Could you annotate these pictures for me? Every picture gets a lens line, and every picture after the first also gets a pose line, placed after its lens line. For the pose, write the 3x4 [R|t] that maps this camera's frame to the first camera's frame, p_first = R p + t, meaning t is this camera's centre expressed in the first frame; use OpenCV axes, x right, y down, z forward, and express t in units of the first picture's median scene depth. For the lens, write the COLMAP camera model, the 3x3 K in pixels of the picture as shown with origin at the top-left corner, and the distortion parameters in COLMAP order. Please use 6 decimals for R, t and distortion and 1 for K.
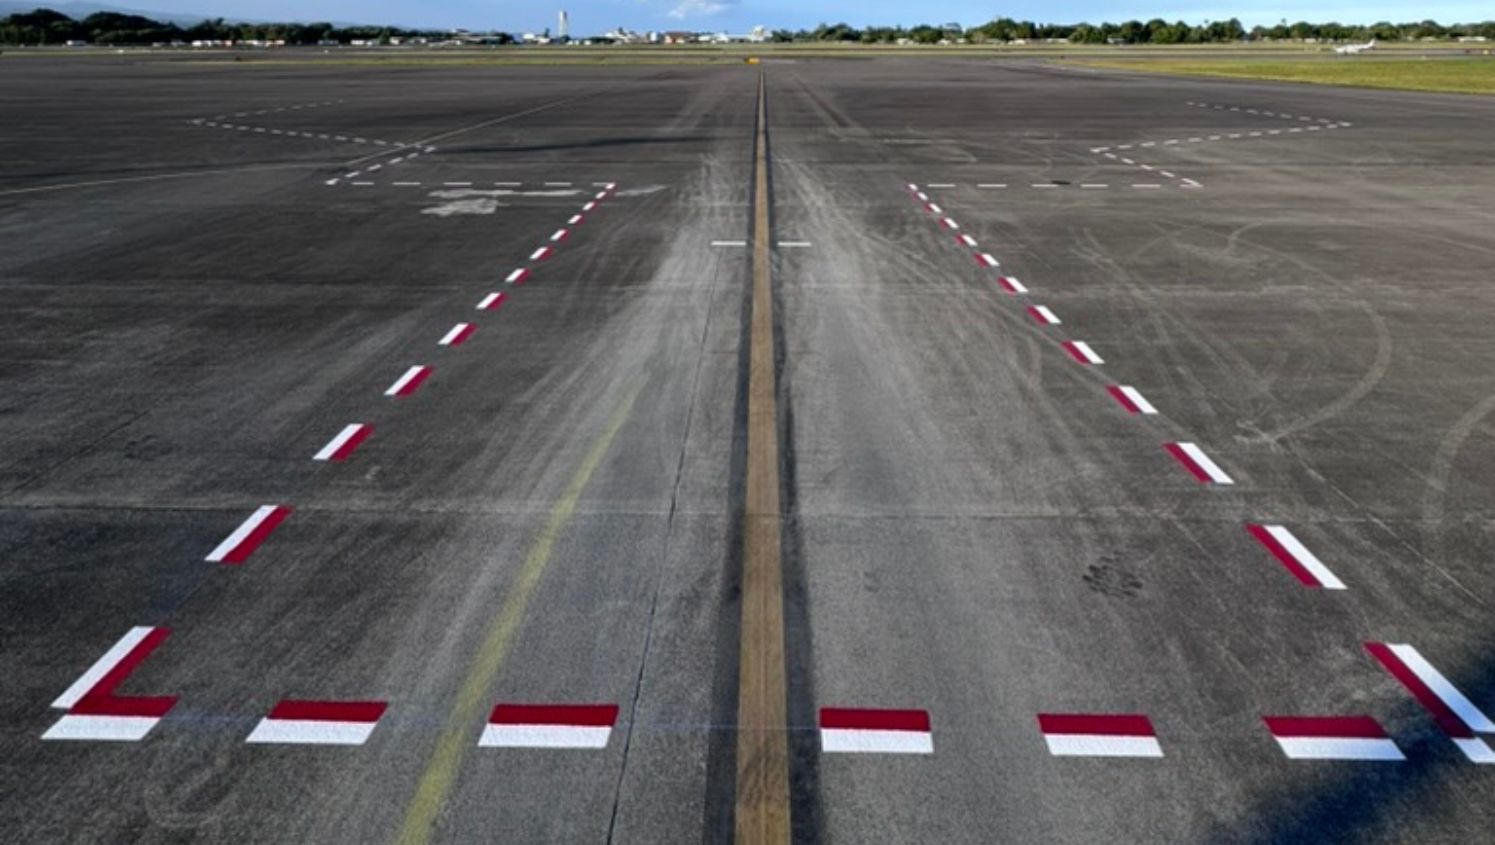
lens RADIAL K [[1139.2, 0, 742.0], [0, 1139.2, 421.3], [0, 0, 1]] dist [-0.018161, 0.014841]
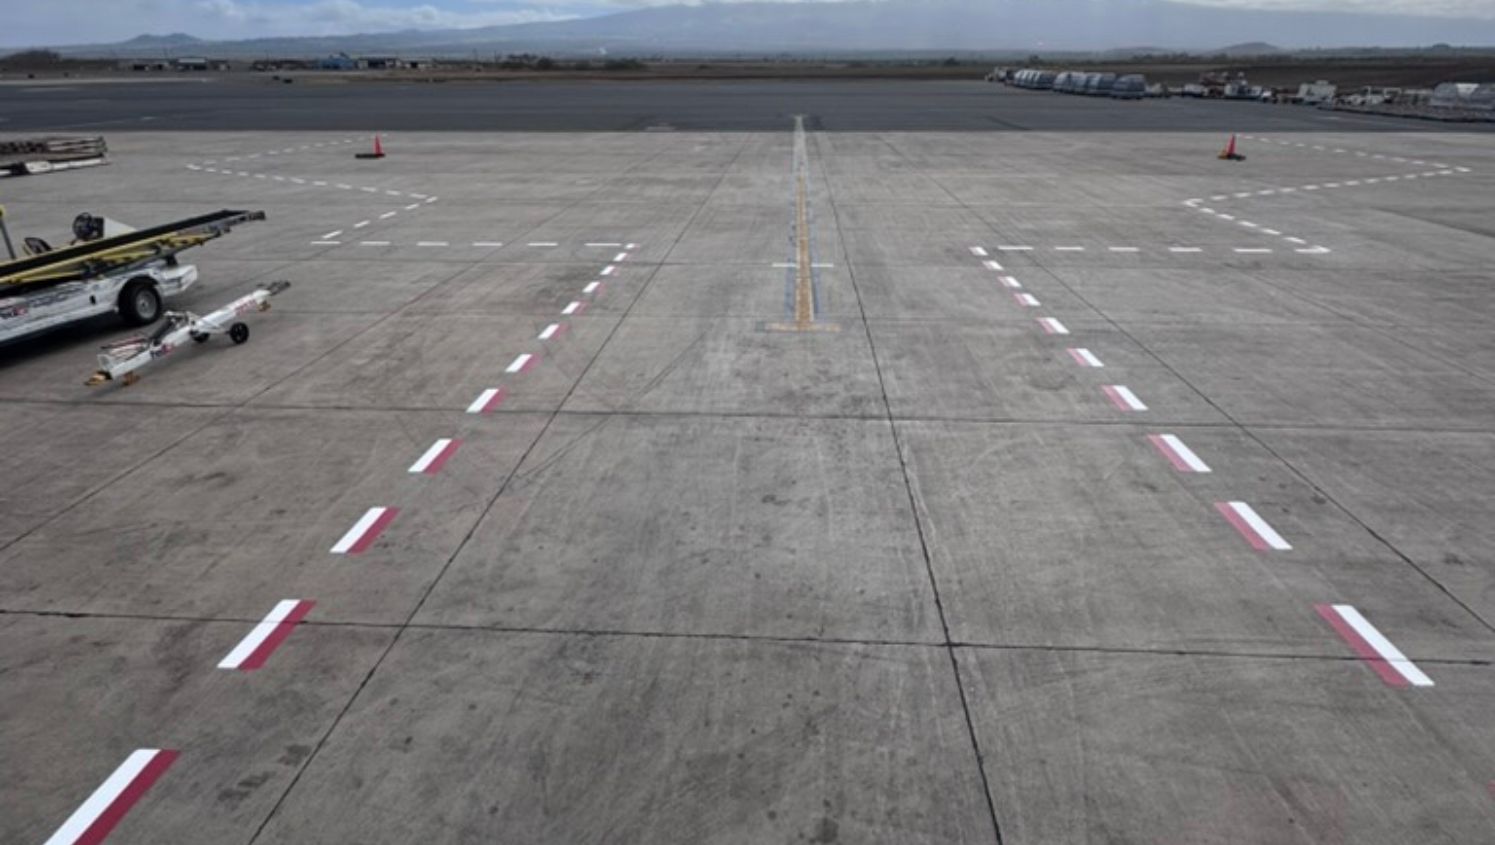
lens RADIAL K [[638.6, 0, 747.5], [0, 638.6, 422.5], [0, 0, 1]] dist [0.003443, 0.000587]
pose [[0.998054, 0.000523, -0.062356, 0.009571], [0.010849, 0.983258, 0.181893, -0.168843], [0.061408, -0.182216, 0.981339, 0.507293]]
